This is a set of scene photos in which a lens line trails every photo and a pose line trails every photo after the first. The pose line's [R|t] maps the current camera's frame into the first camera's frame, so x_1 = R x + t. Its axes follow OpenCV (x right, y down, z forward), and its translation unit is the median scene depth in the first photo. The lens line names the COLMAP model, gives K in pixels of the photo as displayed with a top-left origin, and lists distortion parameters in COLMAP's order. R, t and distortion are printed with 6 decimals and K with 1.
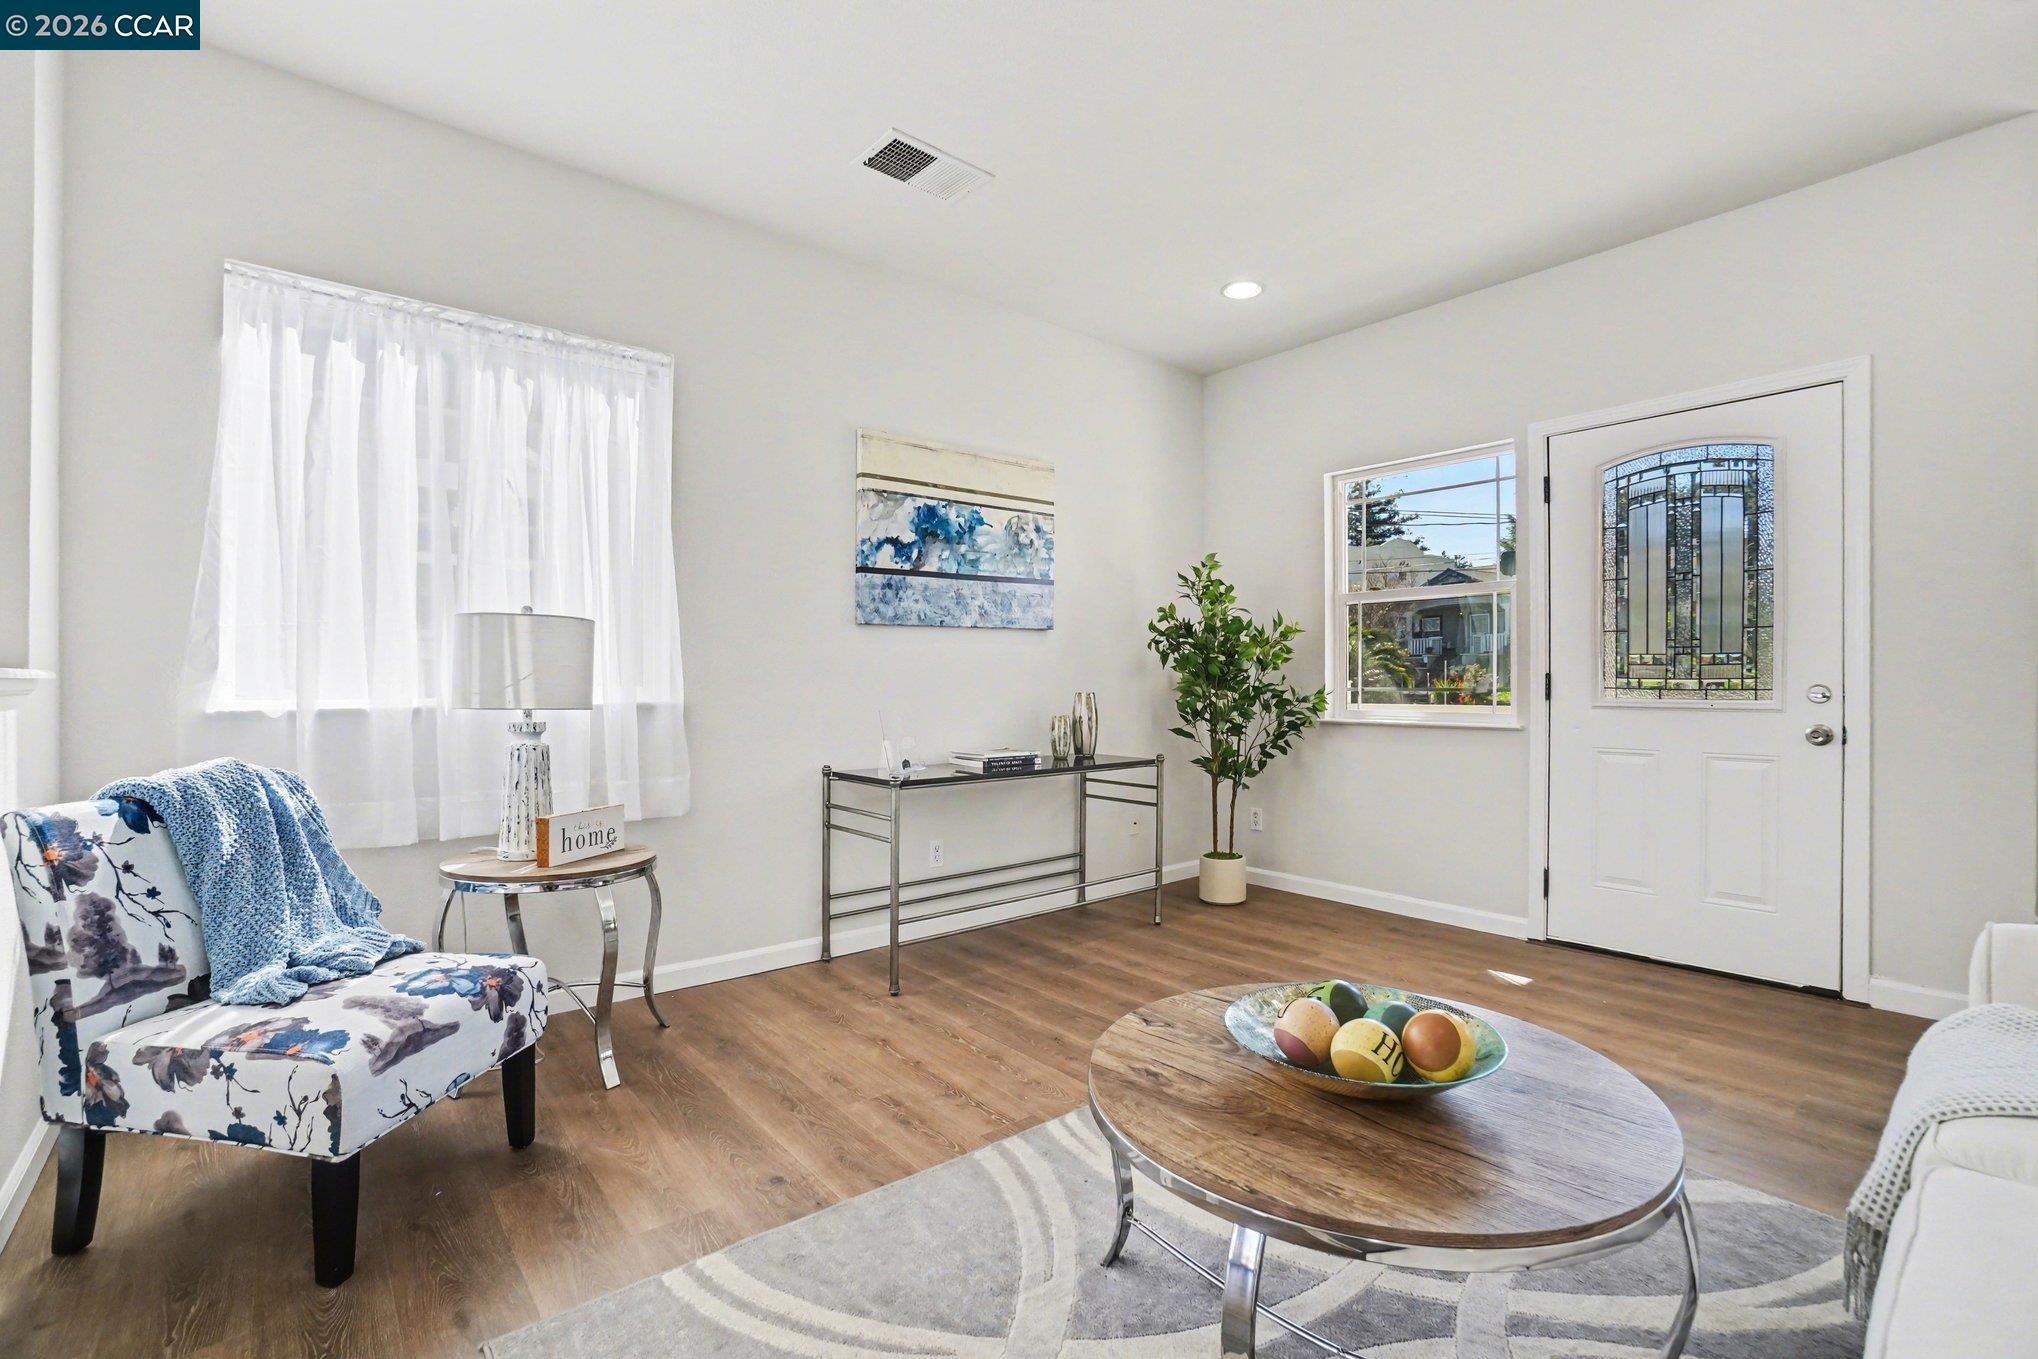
lens RADIAL K [[920.6, 0, 1019.0], [0, 920.6, 679.5], [0, 0, 1]] dist [0.000194, 0.000080]
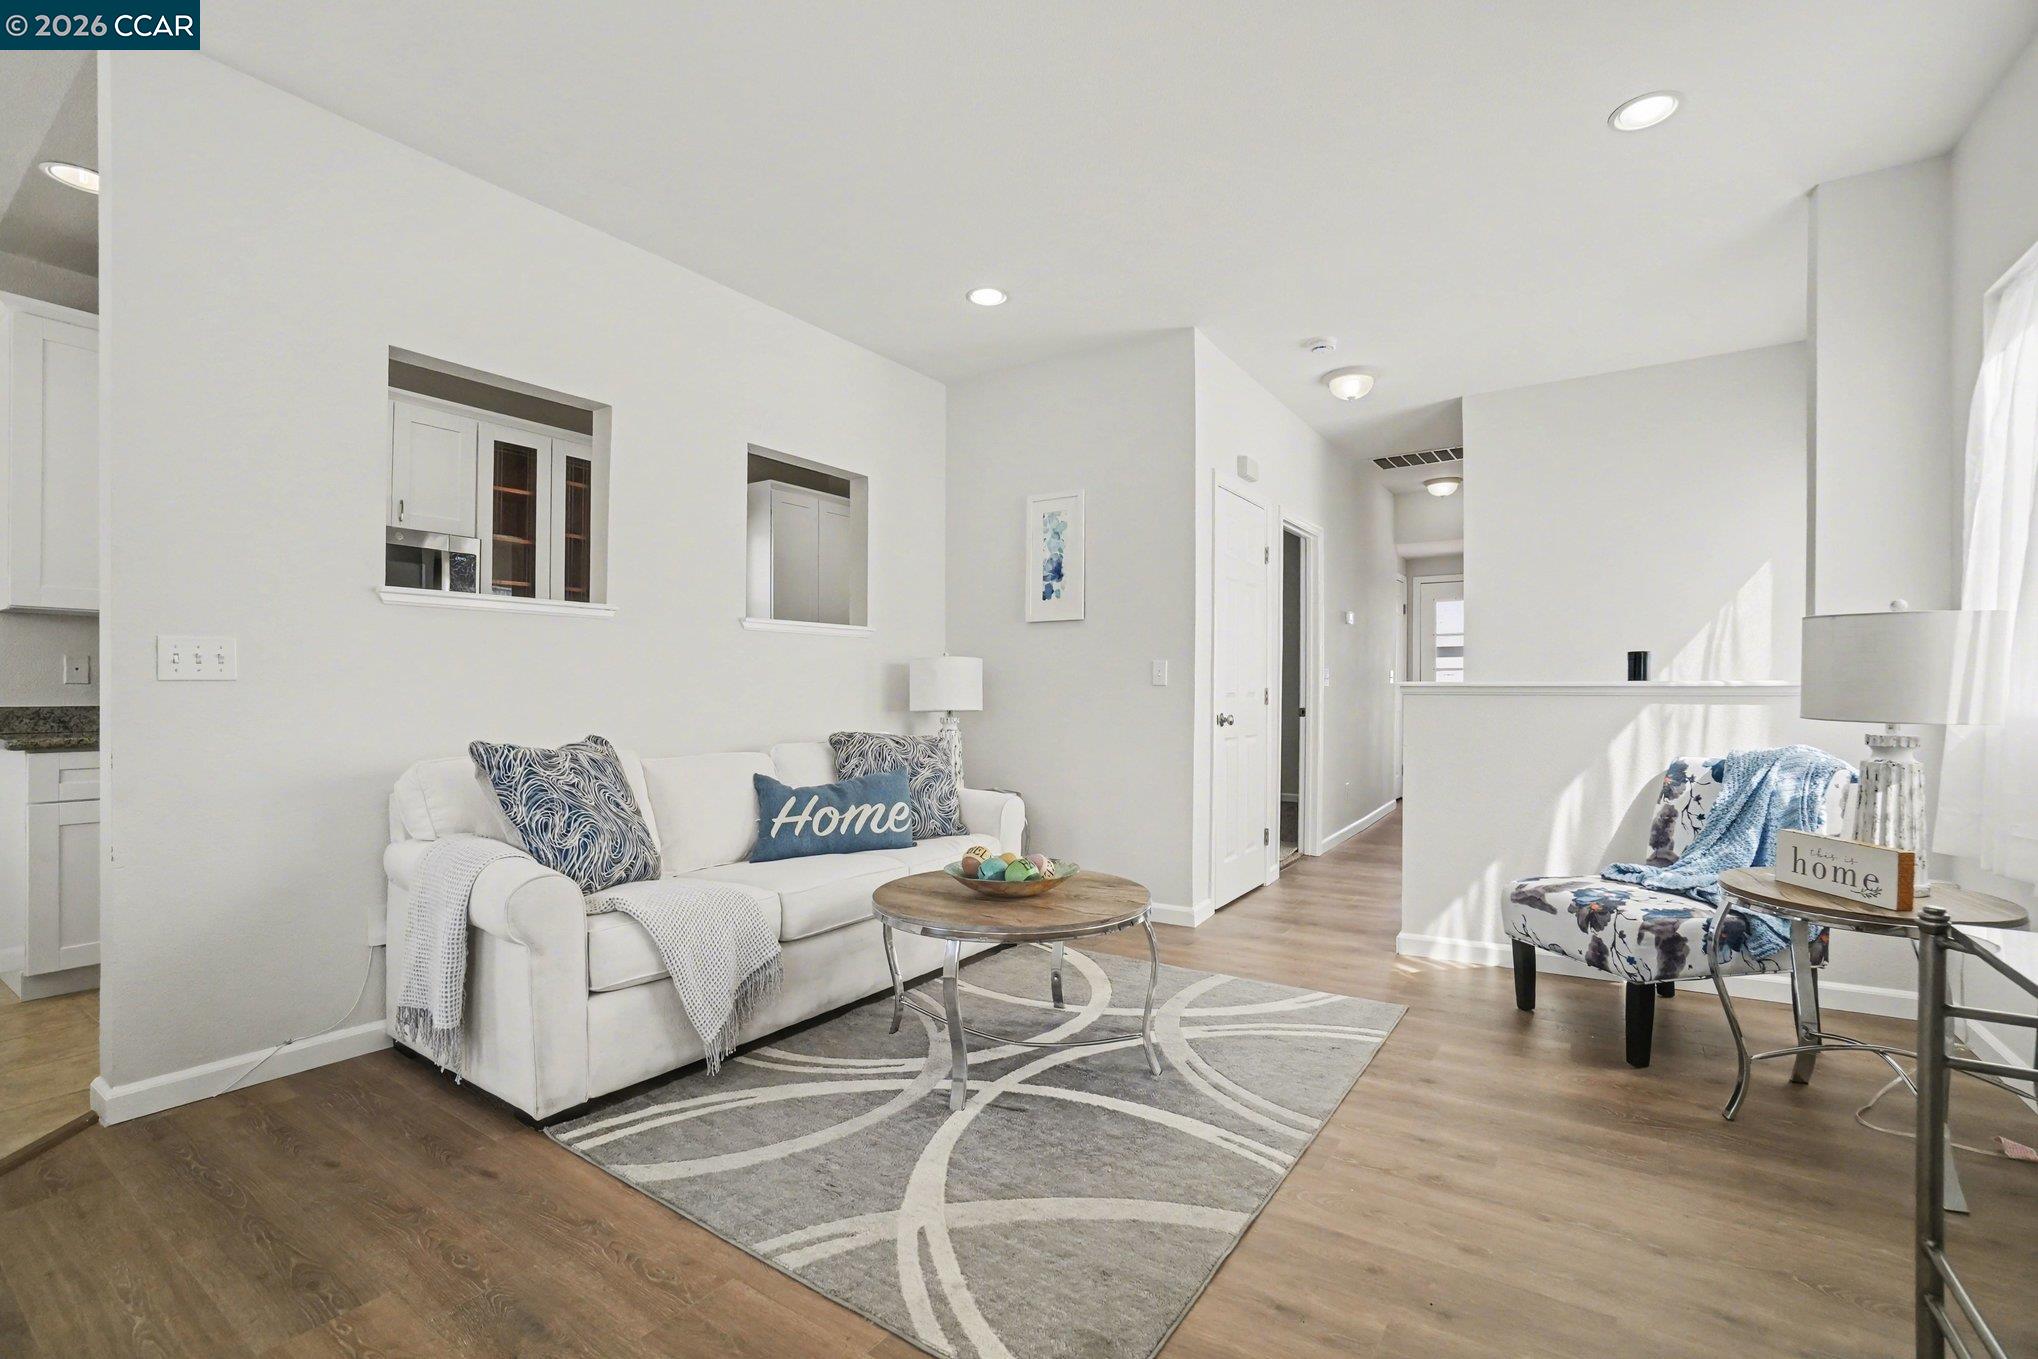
lens RADIAL K [[920.6, 0, 1019.0], [0, 920.6, 679.5], [0, 0, 1]] dist [0.000194, 0.000080]
pose [[-0.953972, -0.006396, -0.299828, 0.701929], [-0.005216, 0.999975, -0.004735, 0.002755], [0.299851, -0.002953, -0.953982, 2.200543]]
